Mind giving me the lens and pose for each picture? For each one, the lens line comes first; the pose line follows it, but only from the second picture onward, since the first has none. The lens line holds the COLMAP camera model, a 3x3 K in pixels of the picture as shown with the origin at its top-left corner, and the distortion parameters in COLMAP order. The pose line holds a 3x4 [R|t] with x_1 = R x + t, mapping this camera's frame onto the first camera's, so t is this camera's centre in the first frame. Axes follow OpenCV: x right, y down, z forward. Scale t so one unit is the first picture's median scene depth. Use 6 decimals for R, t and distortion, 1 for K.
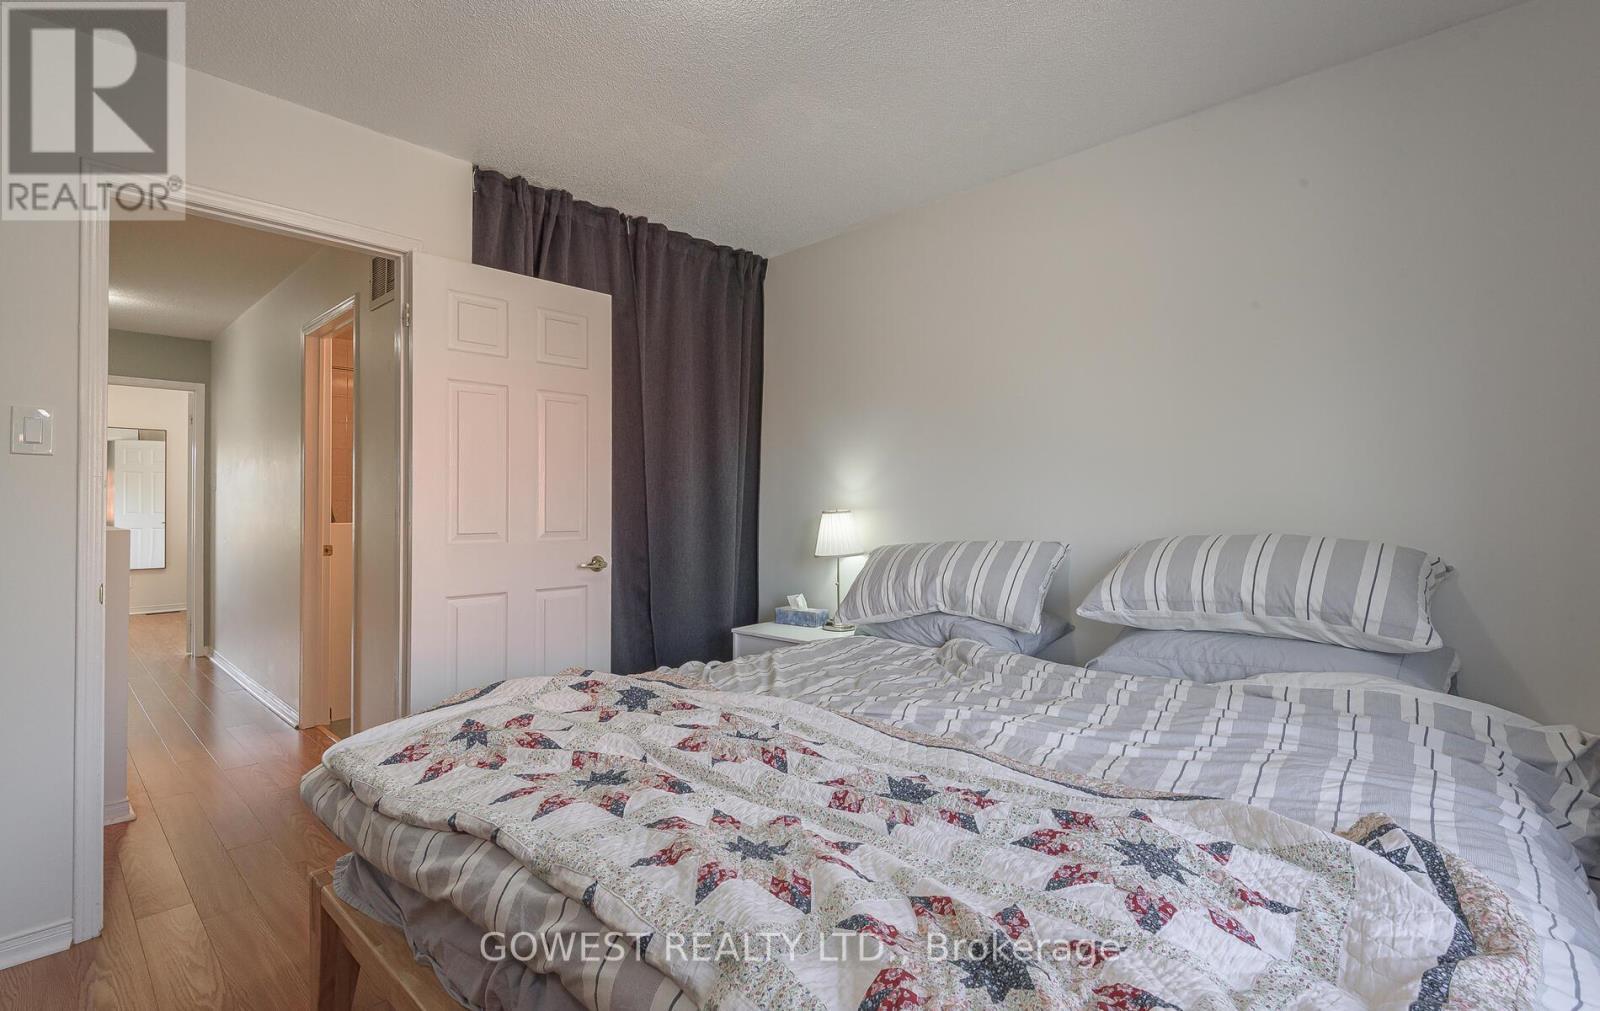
lens RADIAL K [[752.7, 0, 795.4], [0, 752.7, 500.7], [0, 0, 1]] dist [0.002489, -0.002255]
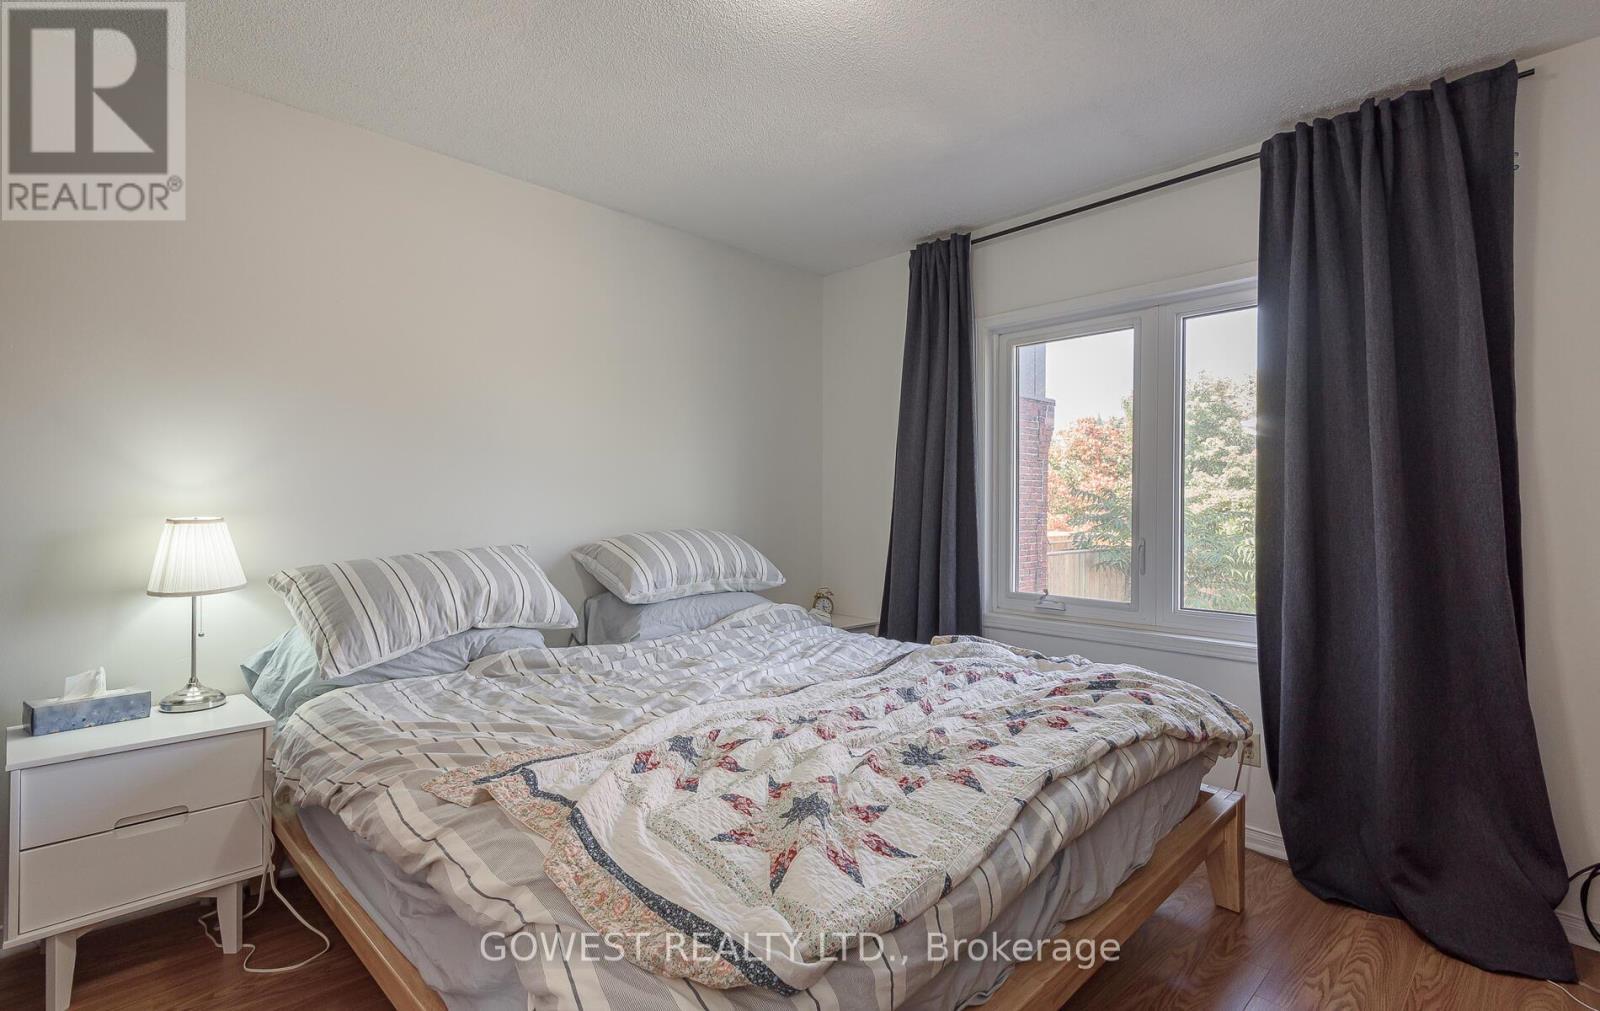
lens RADIAL K [[752.7, 0, 793.0], [0, 752.7, 506.5], [0, 0, 1]] dist [0.002489, -0.002255]
pose [[0.036399, -0.000320, 0.999337, -0.698968], [-0.001232, 0.999999, 0.000365, -0.000710], [-0.999337, -0.001244, 0.036399, 0.582520]]
